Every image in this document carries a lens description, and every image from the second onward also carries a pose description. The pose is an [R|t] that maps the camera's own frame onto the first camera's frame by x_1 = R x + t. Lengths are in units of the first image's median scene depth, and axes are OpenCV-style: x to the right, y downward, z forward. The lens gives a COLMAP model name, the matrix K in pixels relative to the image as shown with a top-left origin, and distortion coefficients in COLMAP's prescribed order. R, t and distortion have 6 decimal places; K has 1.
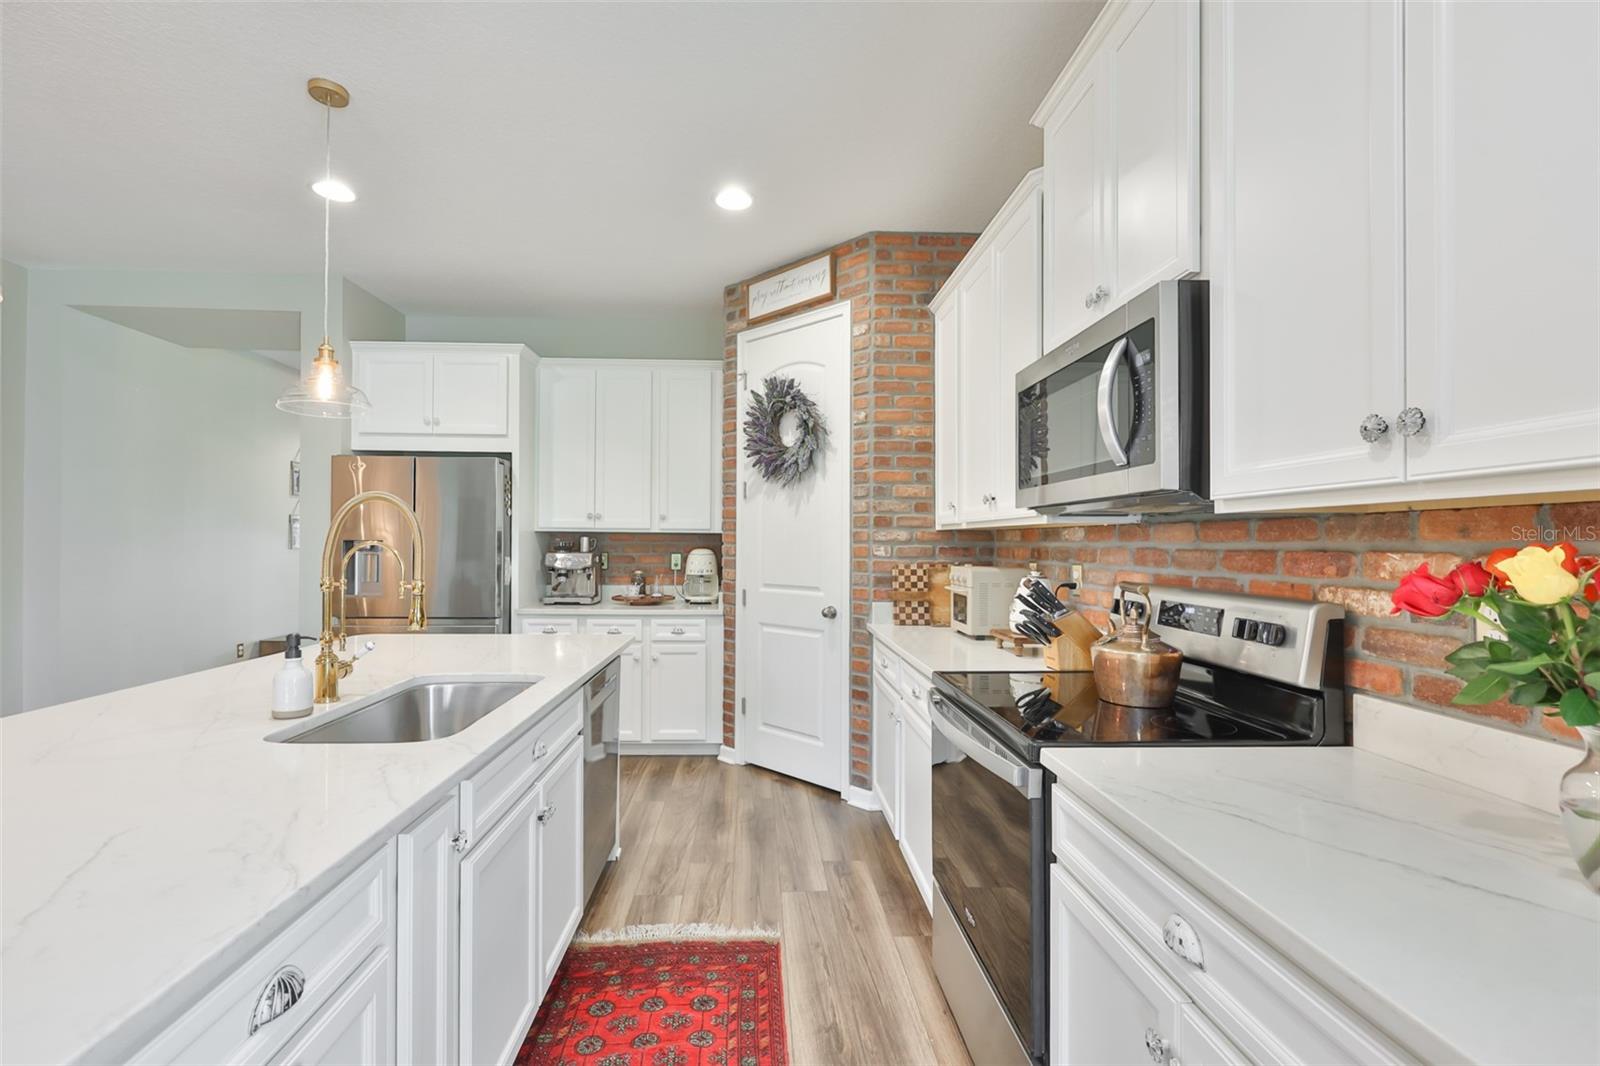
lens RADIAL K [[674.9, 0, 783.4], [0, 674.9, 542.8], [0, 0, 1]] dist [-0.006390, 0.002812]
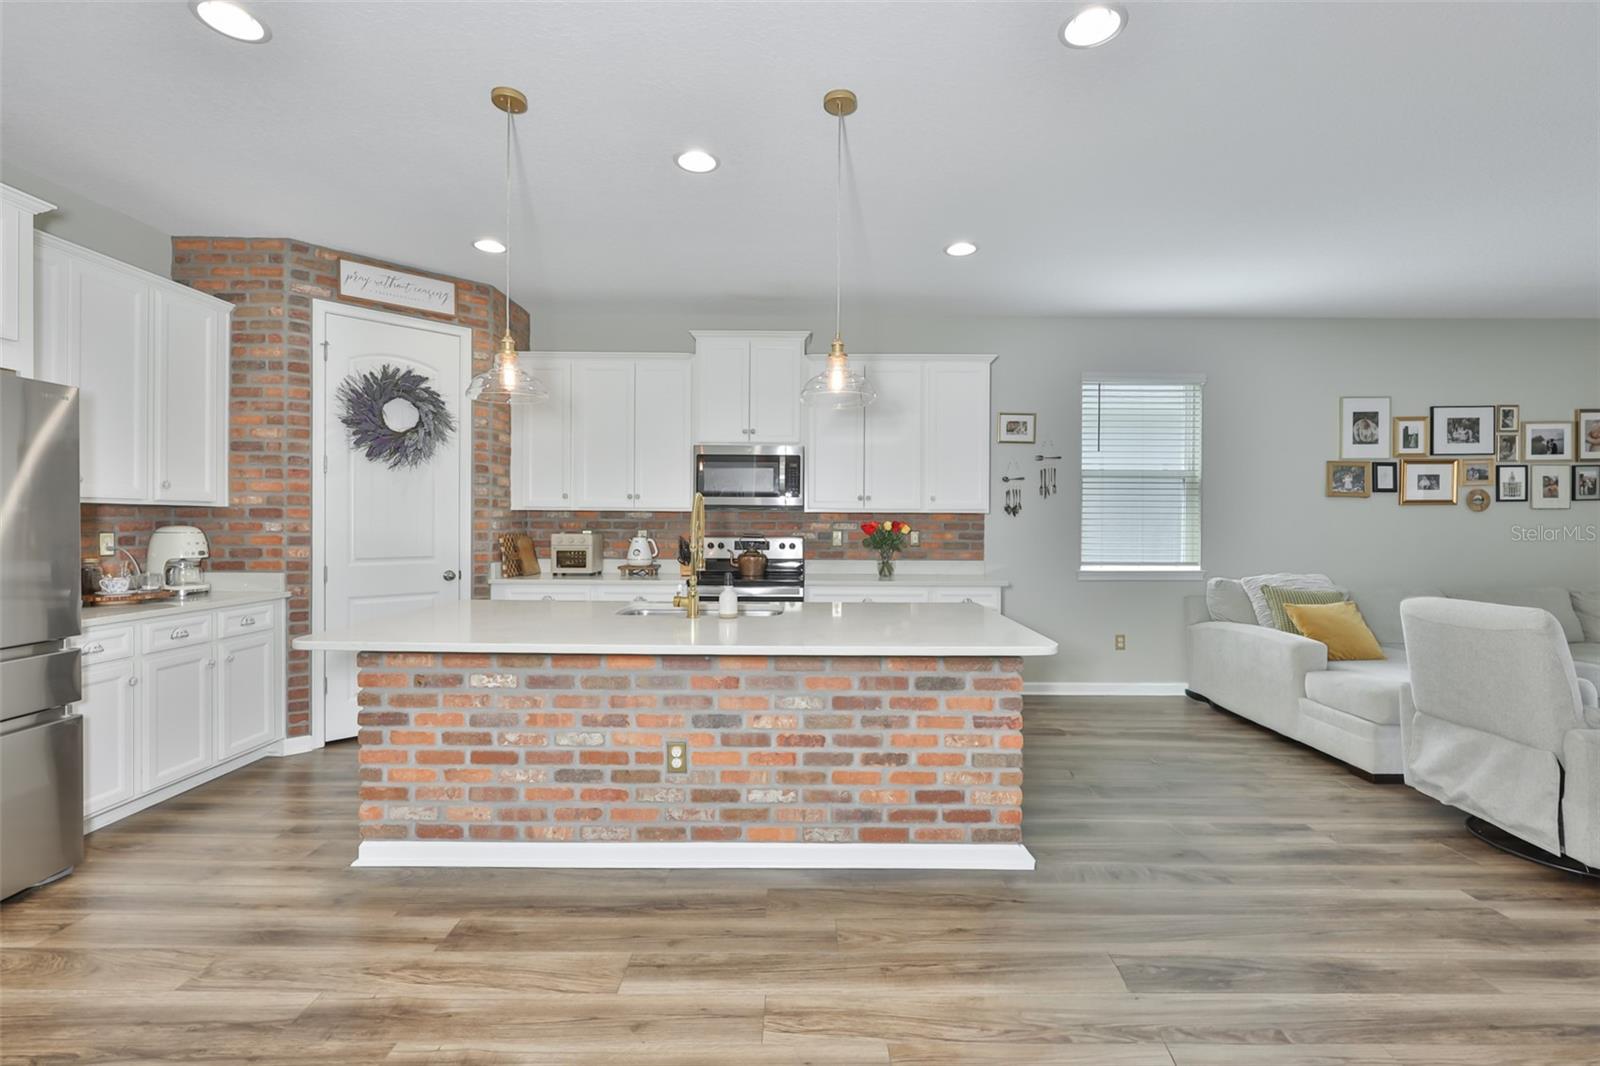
lens RADIAL K [[679.2, 0, 796.8], [0, 679.2, 528.4], [0, 0, 1]] dist [-0.001791, -0.000438]
pose [[0.056062, -0.015498, 0.998307, -1.178082], [-0.005594, 0.999859, 0.015837, -0.005618], [-0.998412, -0.006473, 0.055967, 0.316132]]
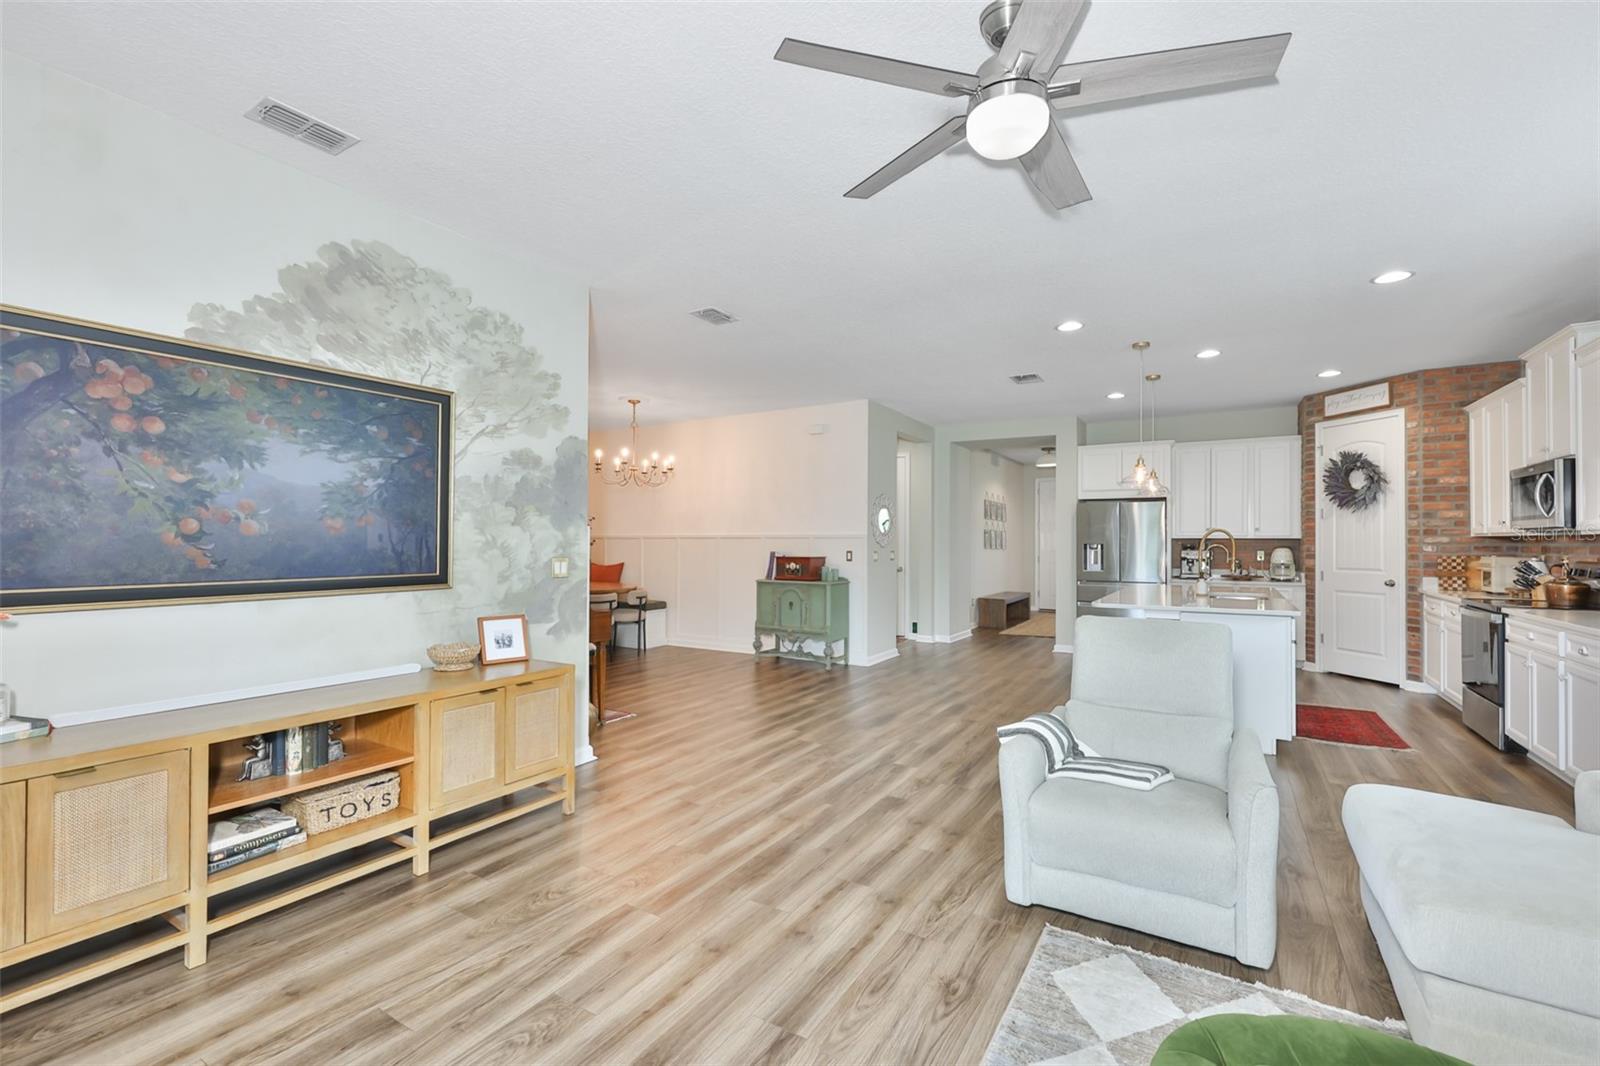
lens RADIAL K [[690.8, 0, 794.3], [0, 690.8, 539.9], [0, 0, 1]] dist [-0.004515, 0.001794]
pose [[0.831733, -0.007246, -0.555128, -0.238711], [0.003793, 0.999966, -0.007369, -0.003354], [0.555162, 0.004024, 0.831732, -1.441609]]
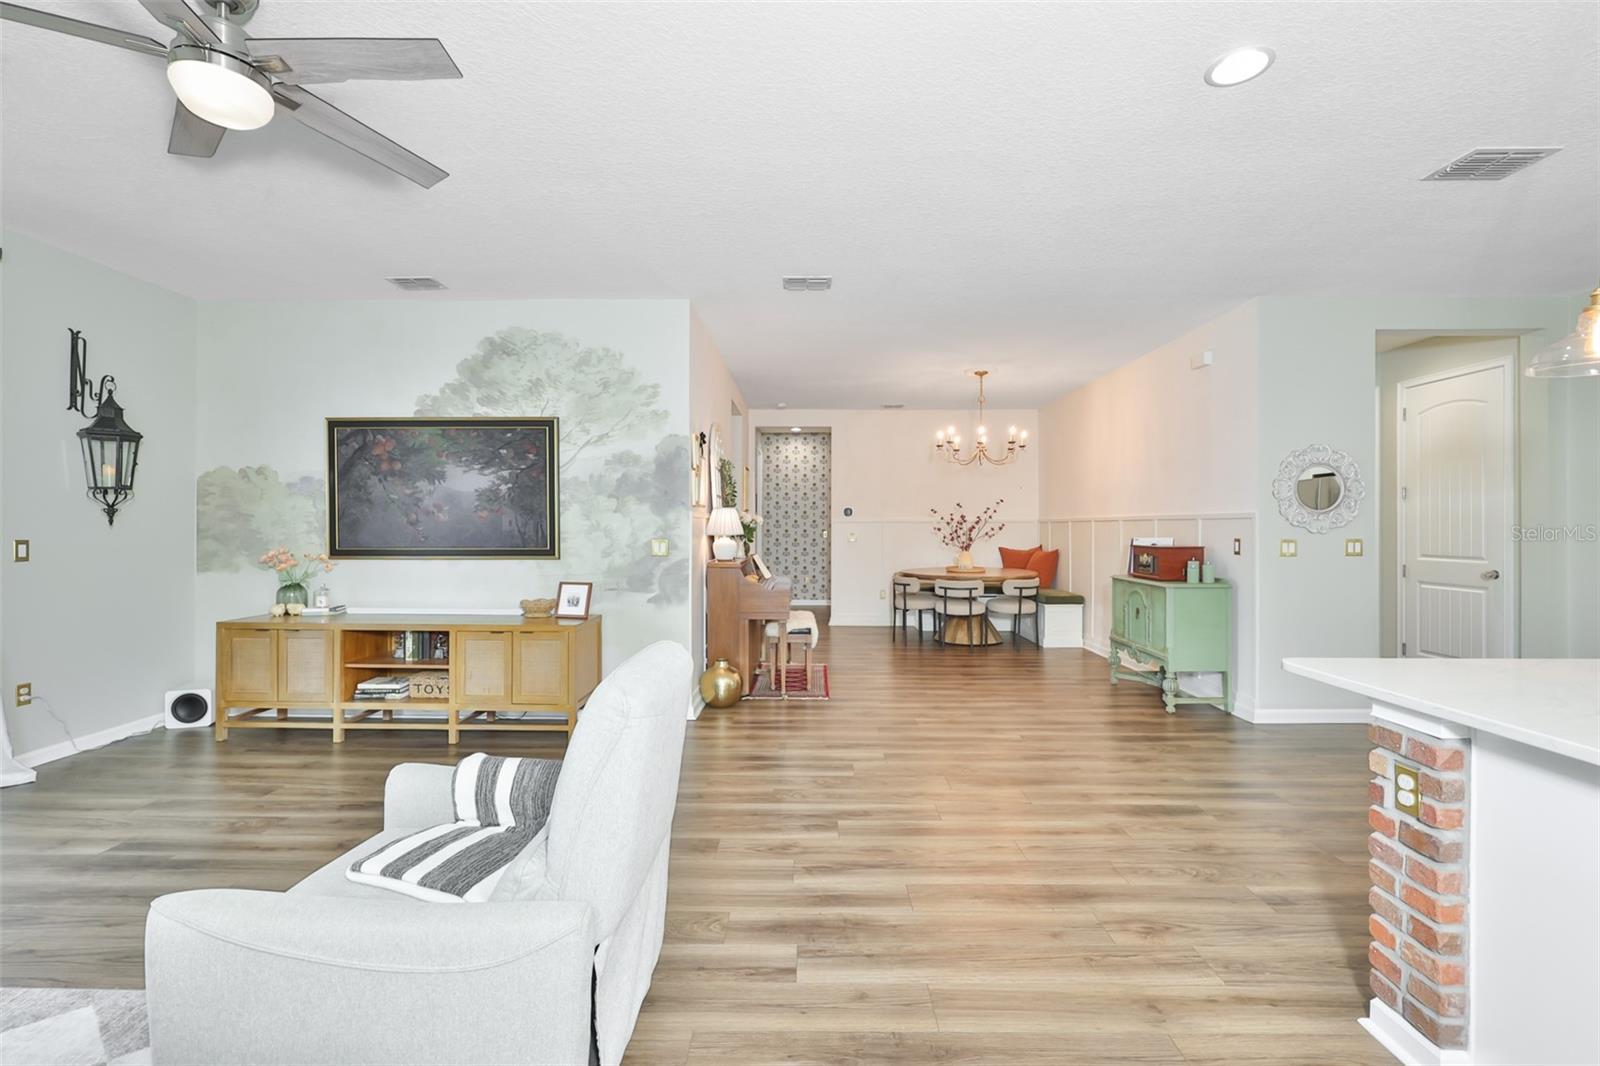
lens RADIAL K [[679.2, 0, 801.3], [0, 679.2, 527.6], [0, 0, 1]] dist [-0.001791, -0.000438]
pose [[-0.052051, -0.004874, -0.998633, 0.131603], [-0.000763, 0.999988, -0.004841, 0.000393], [0.998644, 0.000510, -0.052054, -0.313040]]
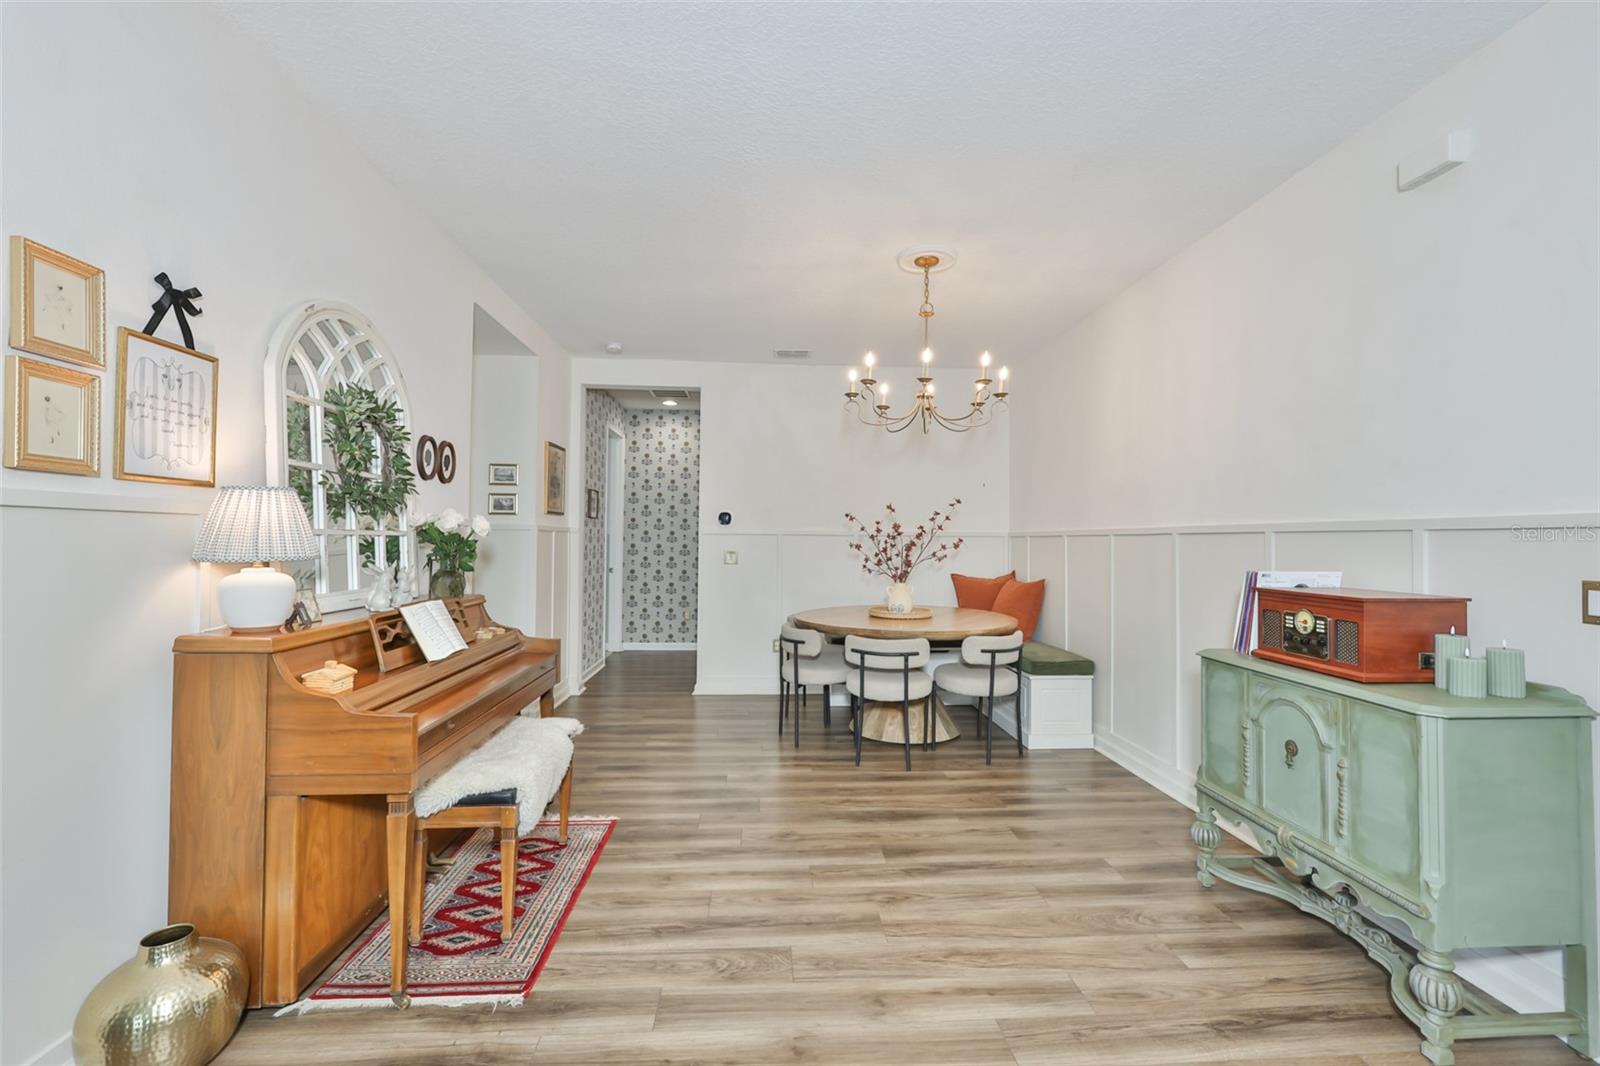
lens RADIAL K [[679.2, 0, 804.4], [0, 679.2, 525.9], [0, 0, 1]] dist [-0.001791, -0.000438]
pose [[0.029489, -0.028064, -0.999171, -0.820590], [-0.008198, 0.999565, -0.028317, -0.007602], [0.999531, 0.009026, 0.029246, -0.112096]]
